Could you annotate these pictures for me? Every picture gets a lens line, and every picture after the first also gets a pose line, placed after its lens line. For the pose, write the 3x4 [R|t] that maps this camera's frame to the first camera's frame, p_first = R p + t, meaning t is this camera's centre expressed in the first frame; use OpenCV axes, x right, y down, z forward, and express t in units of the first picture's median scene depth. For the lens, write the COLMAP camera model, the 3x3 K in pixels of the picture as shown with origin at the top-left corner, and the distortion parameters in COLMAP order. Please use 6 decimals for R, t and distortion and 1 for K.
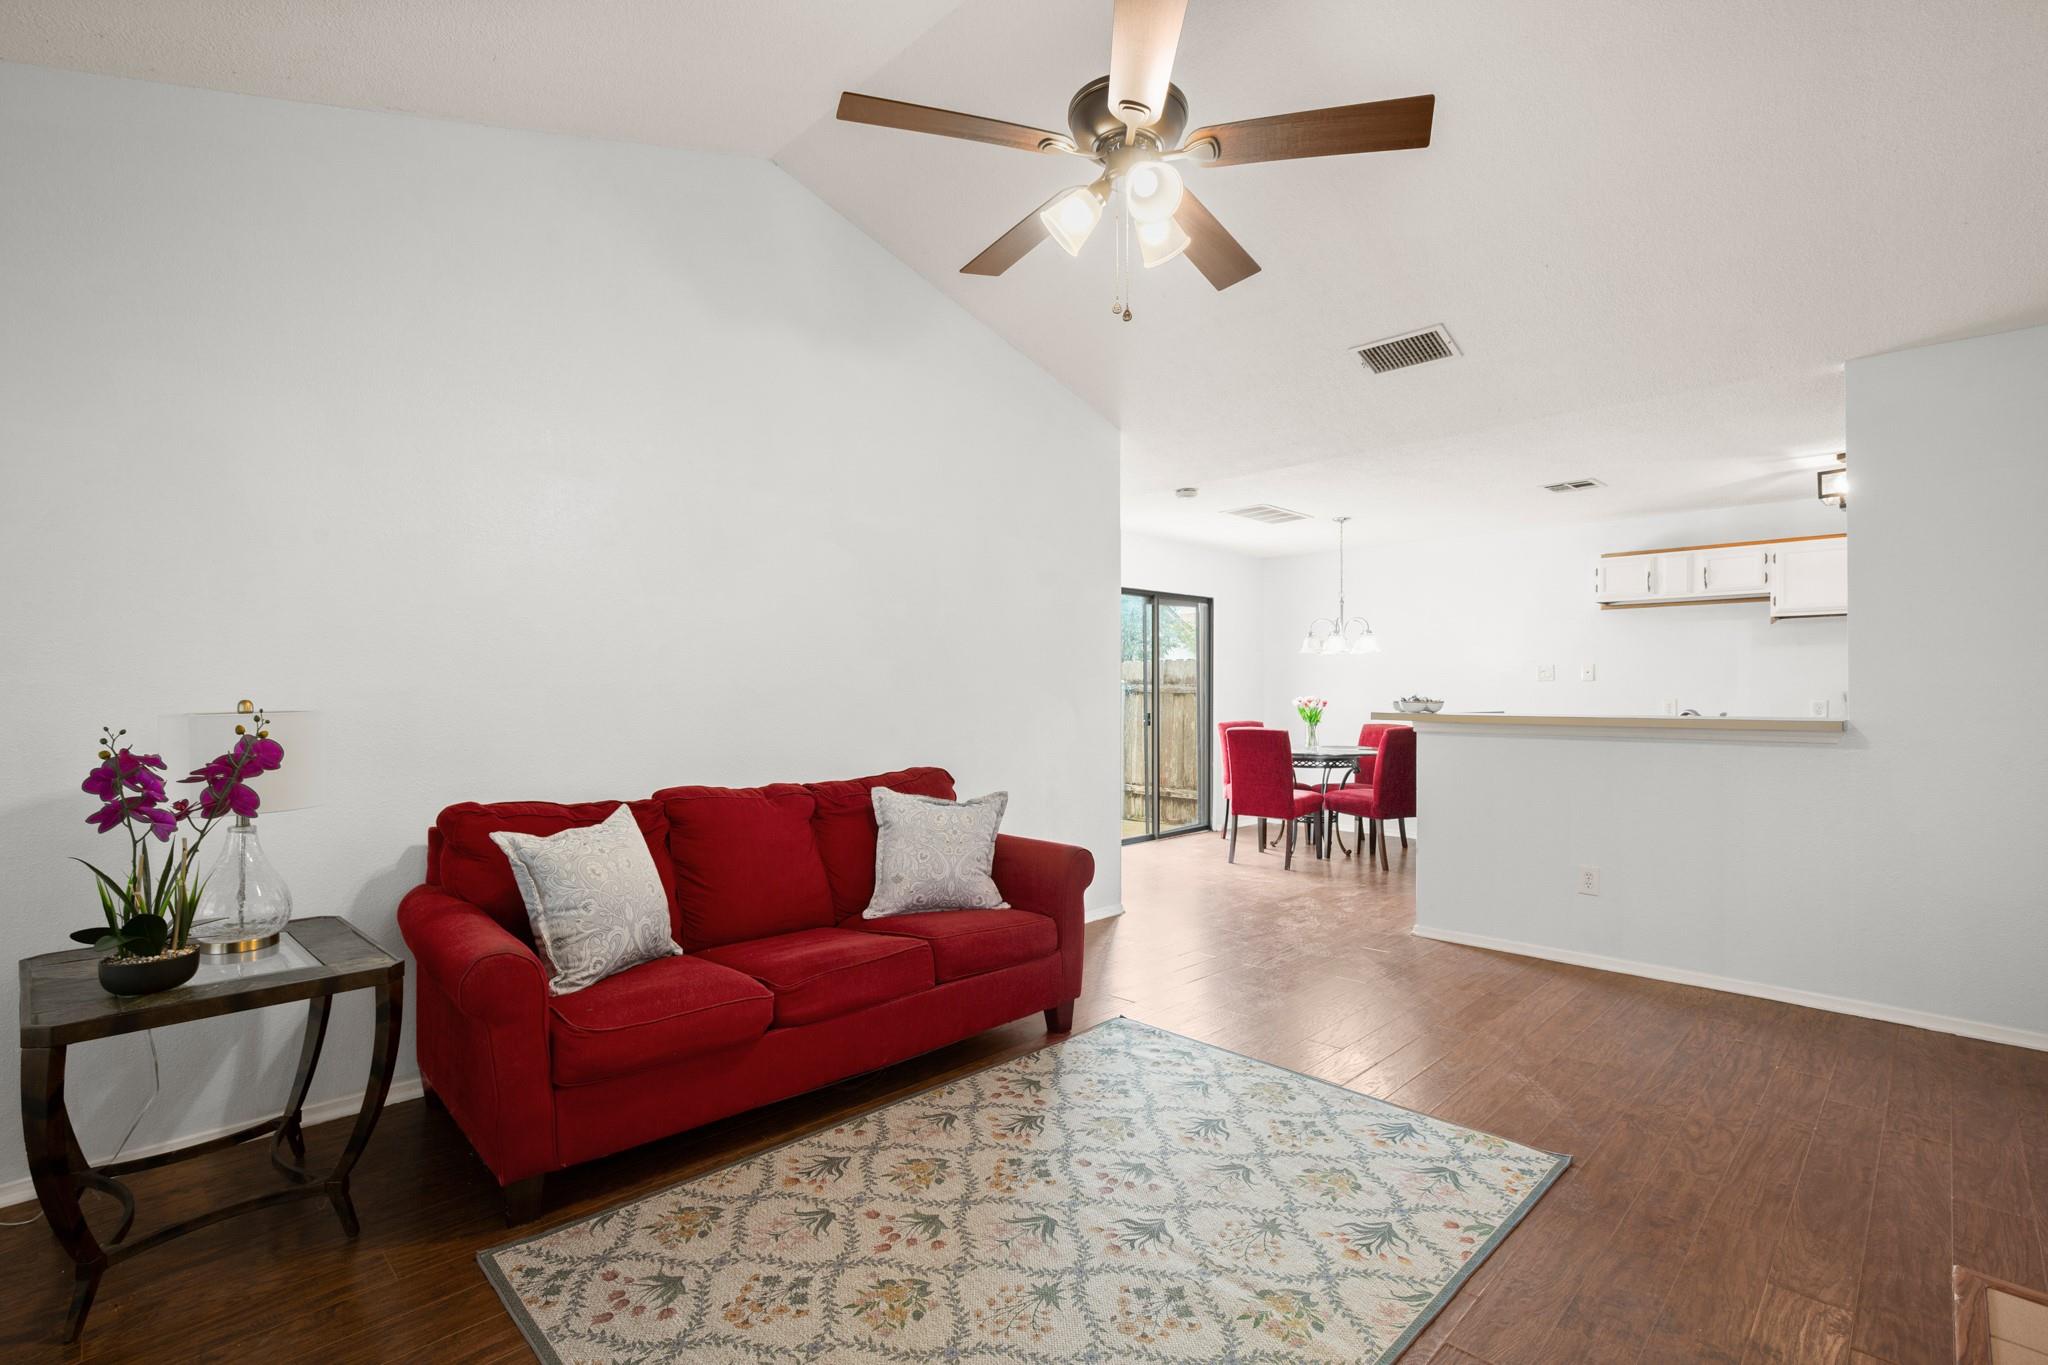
lens RADIAL K [[927.2, 0, 1032.7], [0, 927.2, 689.6], [0, 0, 1]] dist [-0.011825, 0.000332]
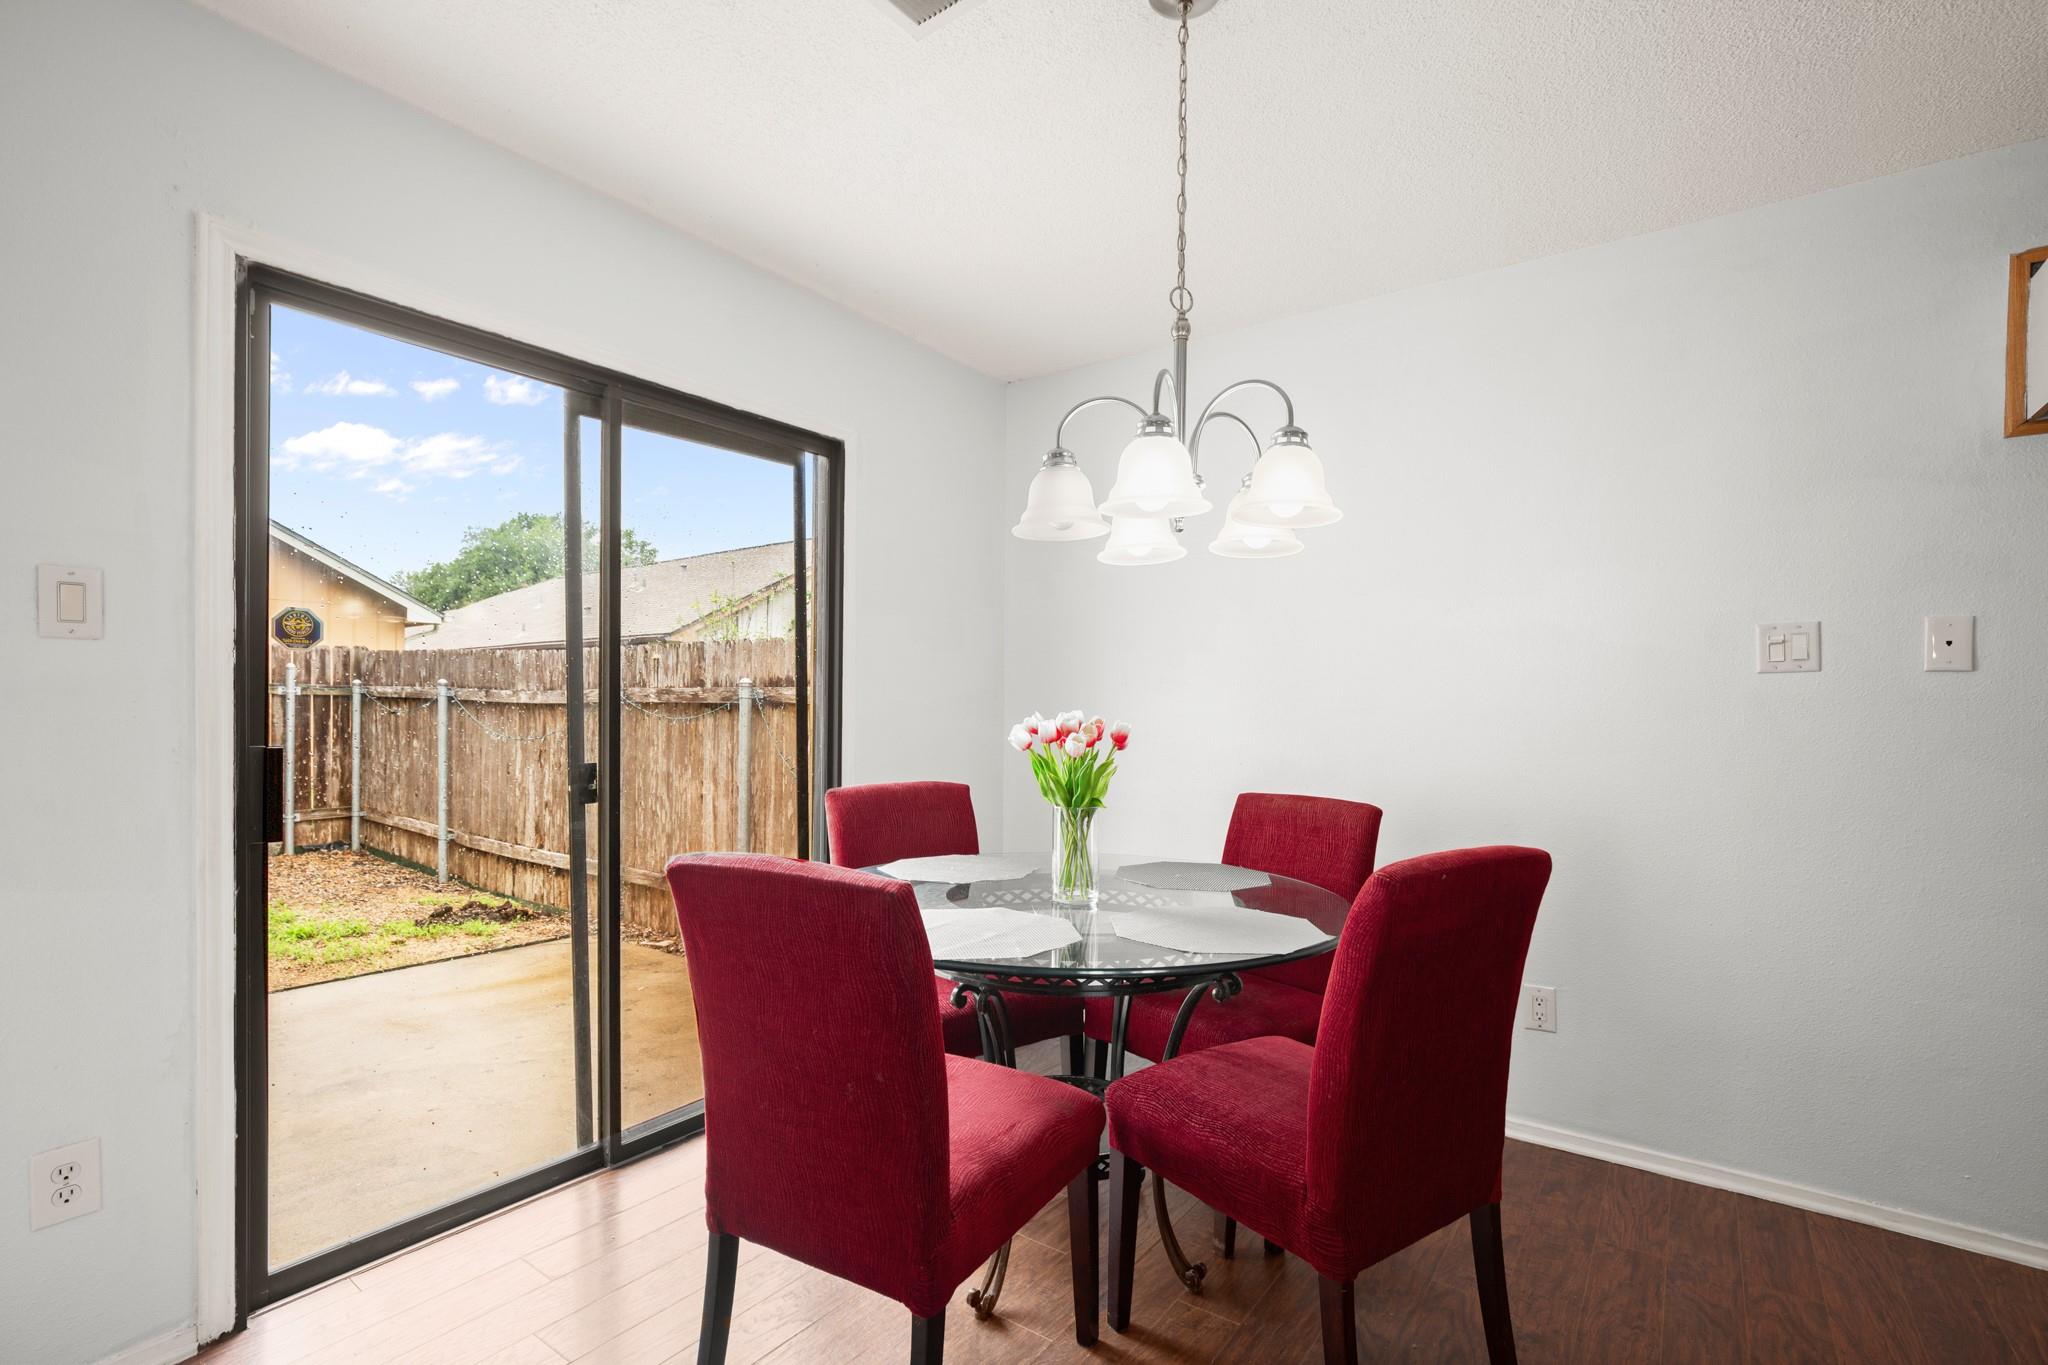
lens RADIAL K [[953.0, 0, 1028.6], [0, 953.0, 727.4], [0, 0, 1]] dist [-0.000199, 0.000273]
pose [[0.986503, 0.006155, 0.163628, 0.672129], [-0.009811, 0.999720, 0.021544, 0.014856], [-0.163450, -0.022858, 0.986287, 2.010495]]
